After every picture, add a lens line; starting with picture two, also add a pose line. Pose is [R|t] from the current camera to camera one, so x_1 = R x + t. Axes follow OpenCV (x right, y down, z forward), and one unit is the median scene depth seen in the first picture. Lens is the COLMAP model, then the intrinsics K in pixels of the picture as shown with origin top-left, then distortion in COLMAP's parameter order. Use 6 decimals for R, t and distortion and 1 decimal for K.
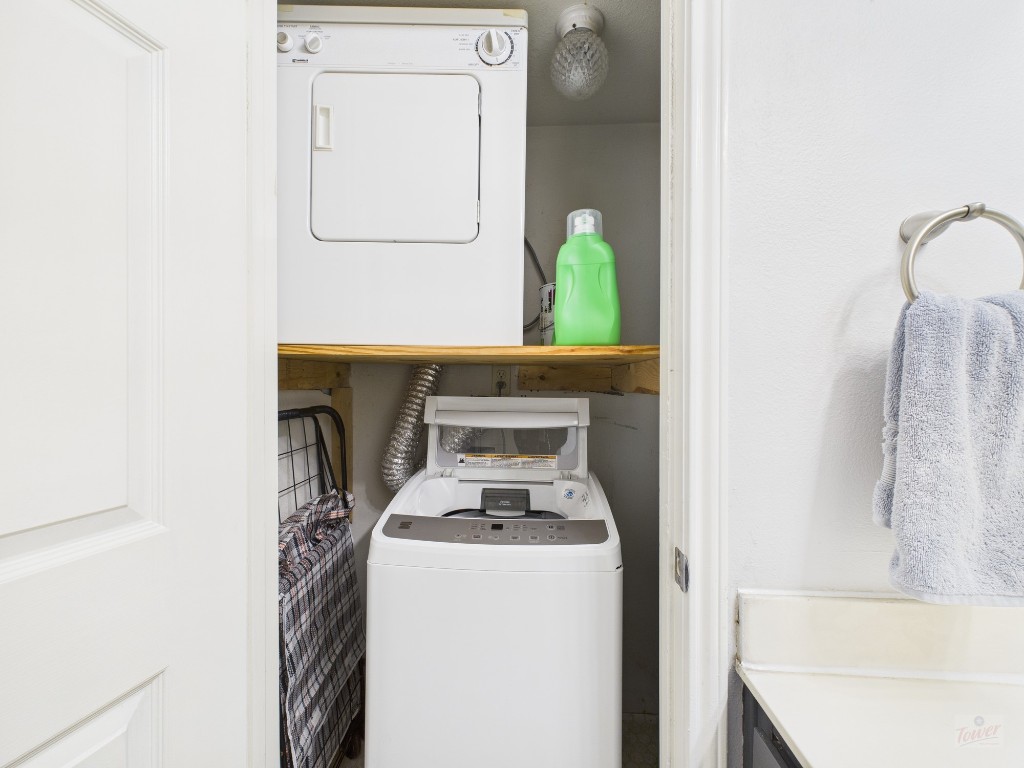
lens RADIAL K [[412.3, 0, 511.6], [0, 412.3, 381.8], [0, 0, 1]] dist [0.000859, 0.000131]
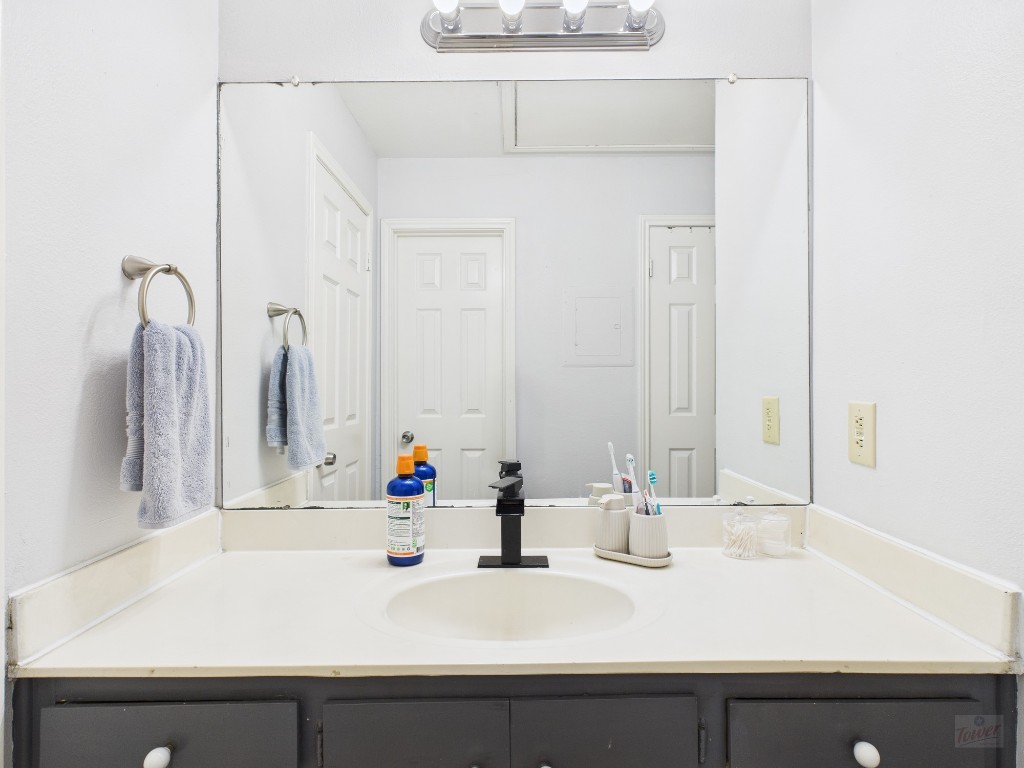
lens RADIAL K [[543.3, 0, 512.0], [0, 543.3, 384.0], [0, 0, 1]] dist [0.000315, 0.000363]
pose [[-0.051944, -0.011861, 0.998580, -0.856705], [-0.000415, 0.999930, 0.011855, -0.014490], [-0.998650, 0.000202, -0.051946, -0.135121]]
